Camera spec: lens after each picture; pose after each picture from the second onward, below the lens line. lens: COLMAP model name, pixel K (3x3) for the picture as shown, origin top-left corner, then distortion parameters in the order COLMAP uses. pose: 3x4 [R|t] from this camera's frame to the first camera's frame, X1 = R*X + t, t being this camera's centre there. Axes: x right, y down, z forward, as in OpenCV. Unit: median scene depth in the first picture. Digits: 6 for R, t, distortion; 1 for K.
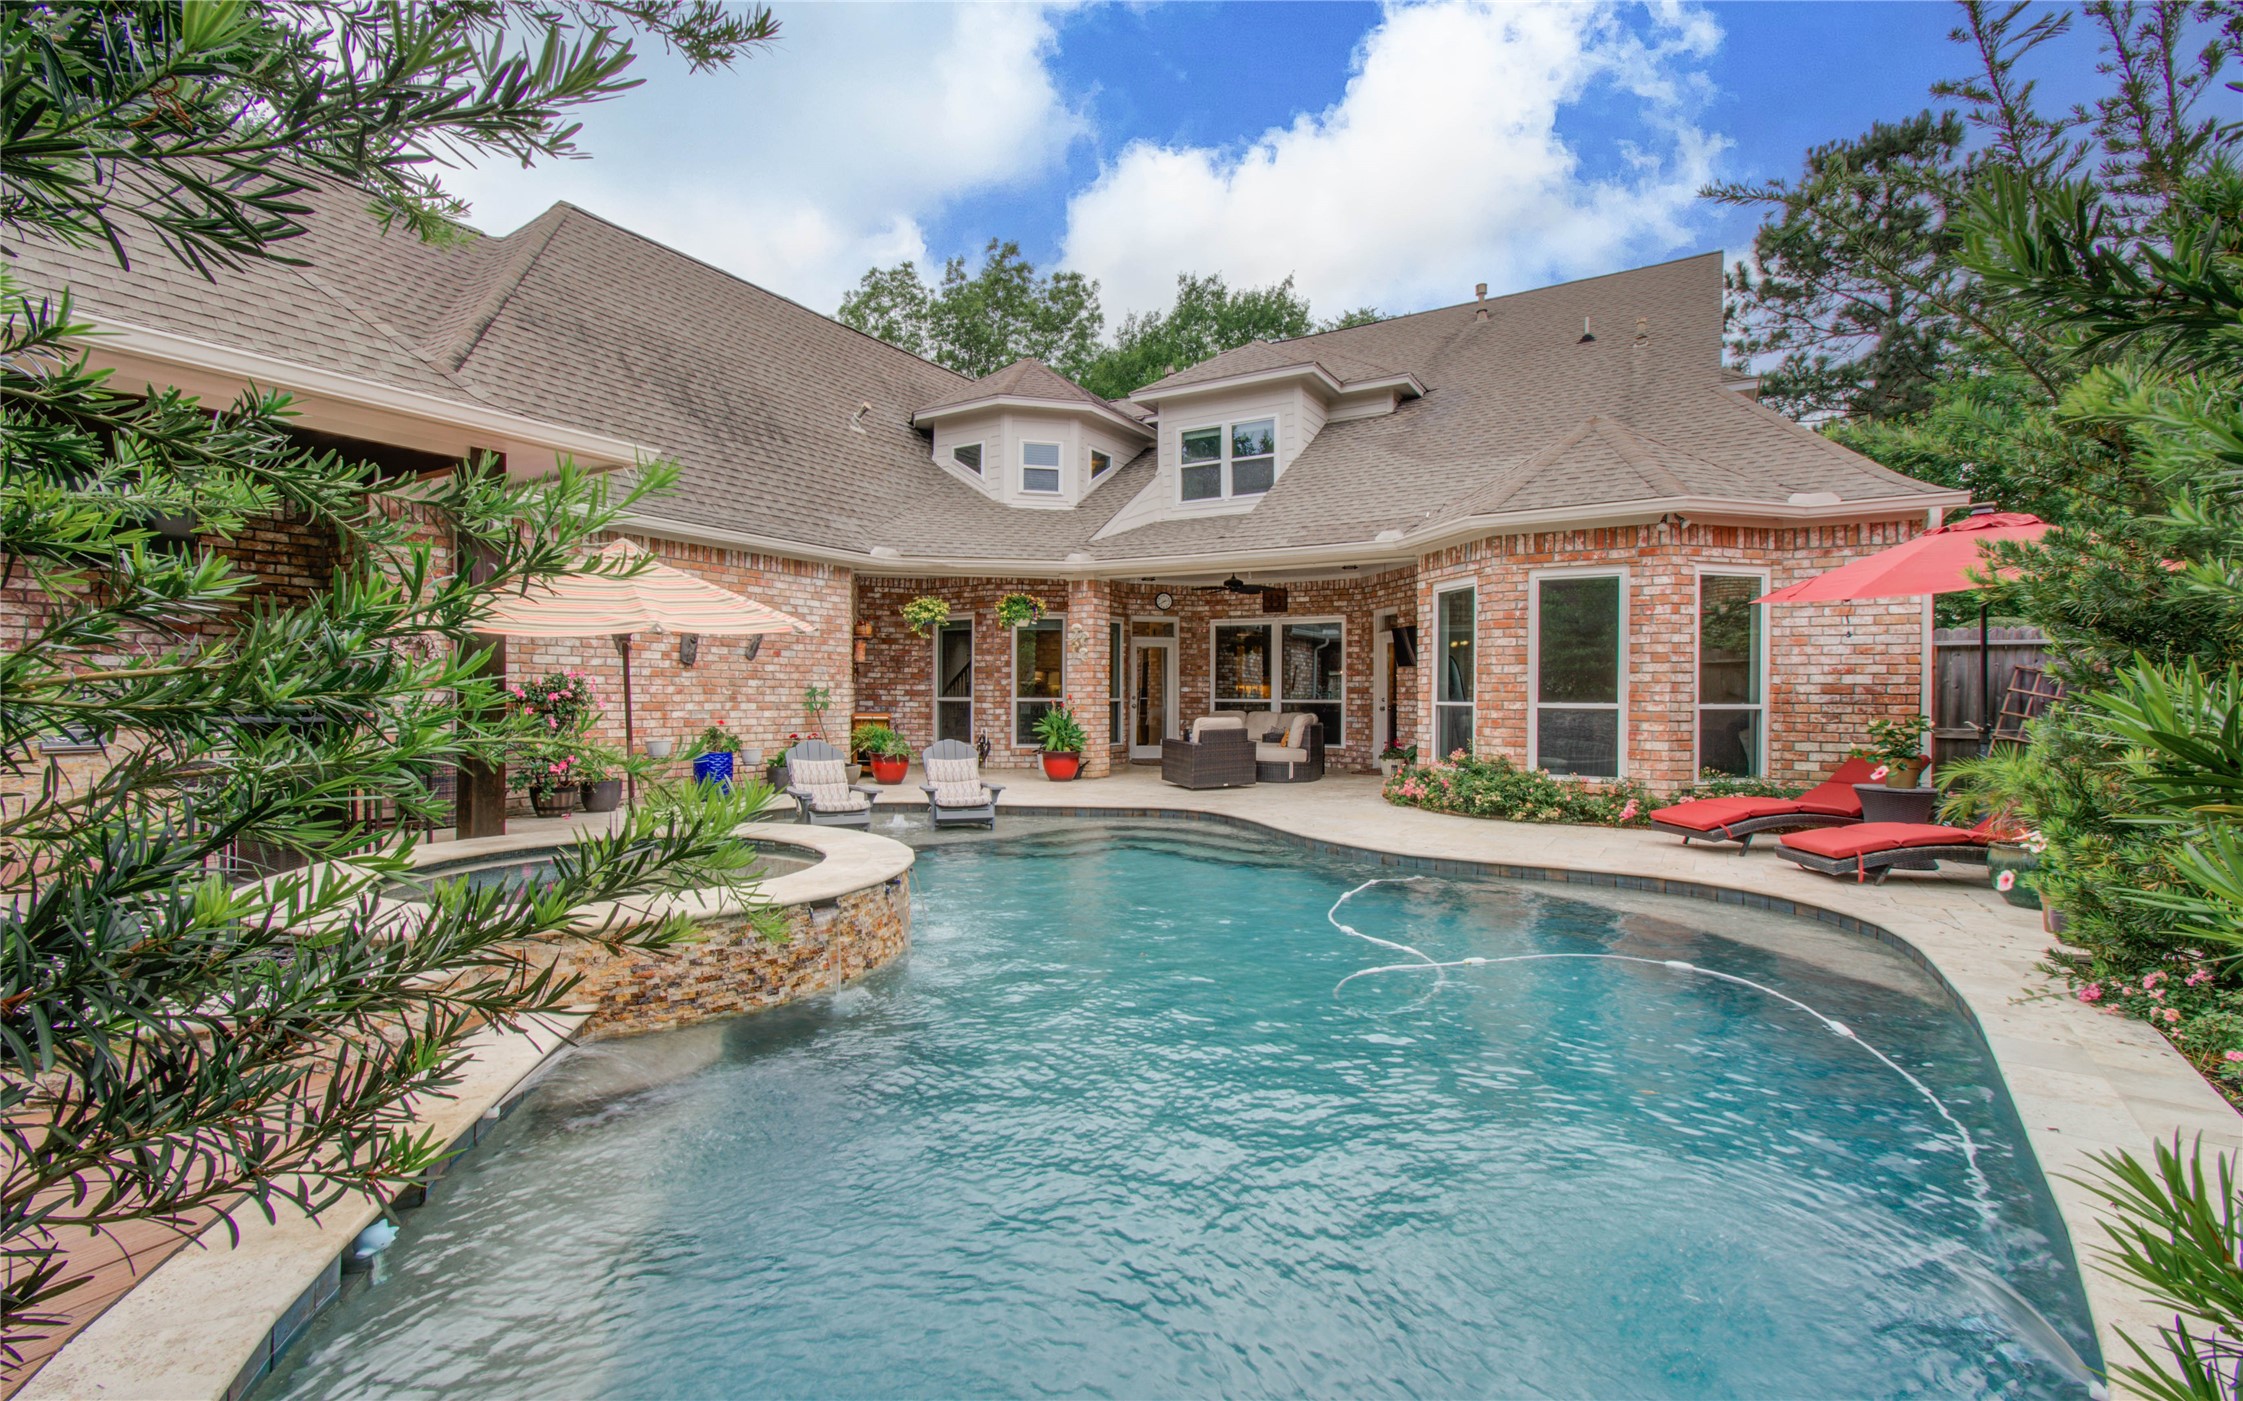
lens RADIAL K [[995.7, 0, 1127.6], [0, 995.7, 692.5], [0, 0, 1]] dist [0.035095, -0.001514]
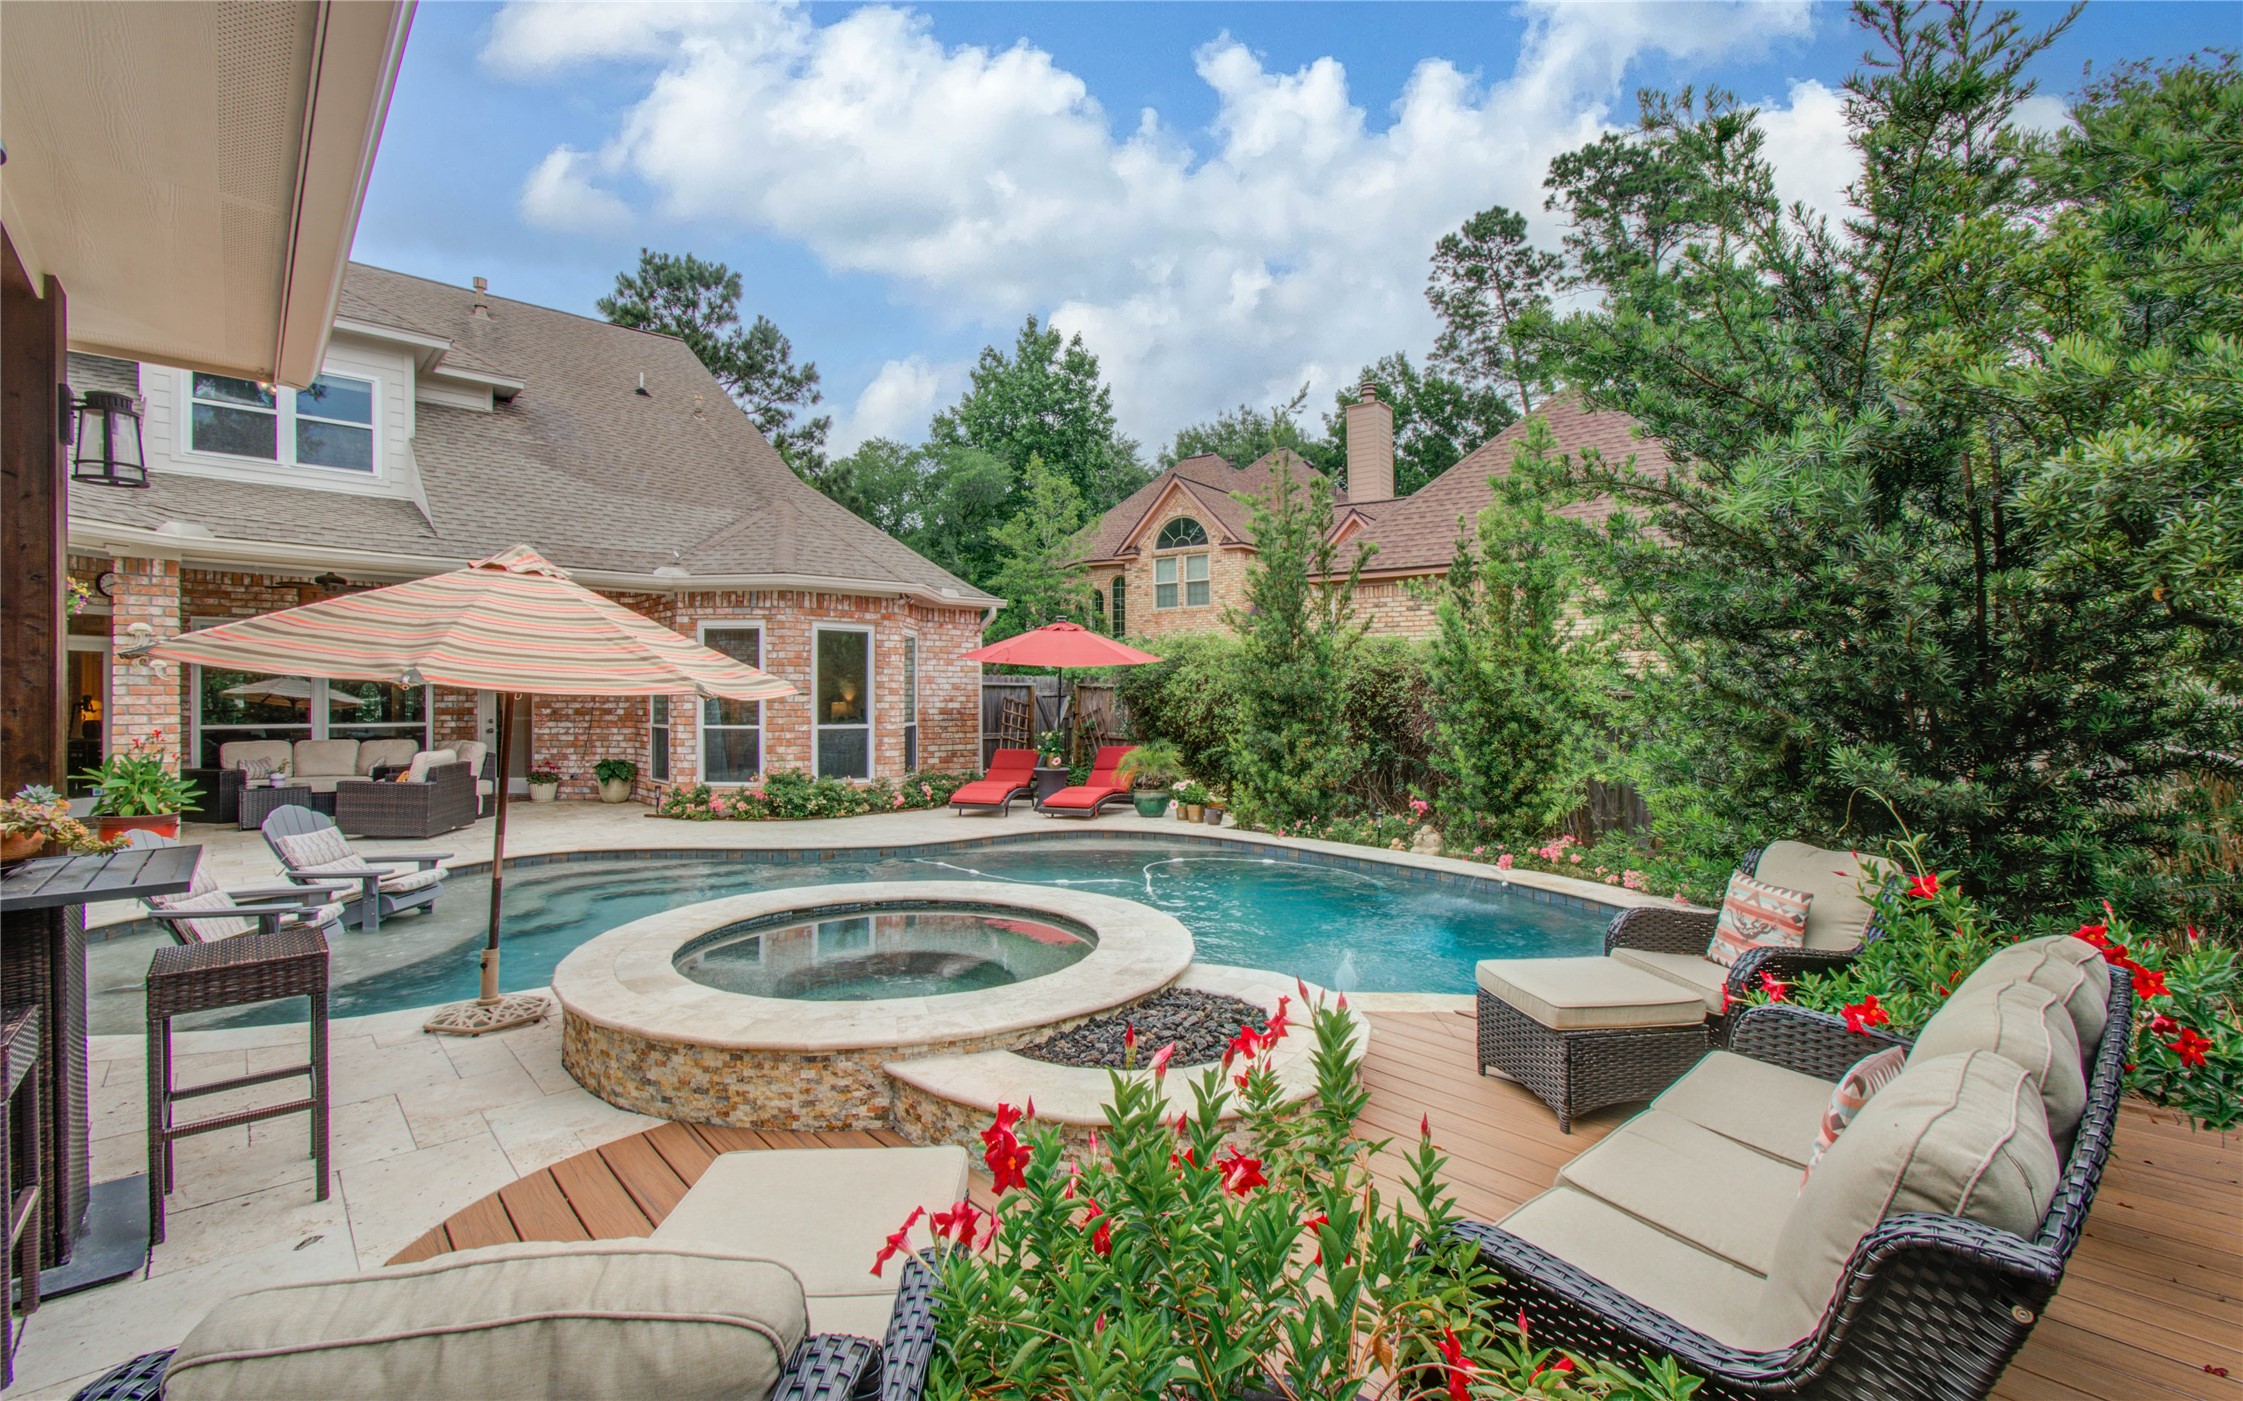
lens RADIAL K [[995.7, 0, 1124.3], [0, 995.7, 705.6], [0, 0, 1]] dist [0.035095, -0.001514]
pose [[0.313554, -0.012319, 0.949491, -0.537965], [-0.002274, 0.999903, 0.013724, -0.026089], [-0.949568, -0.006462, 0.313495, 0.177412]]
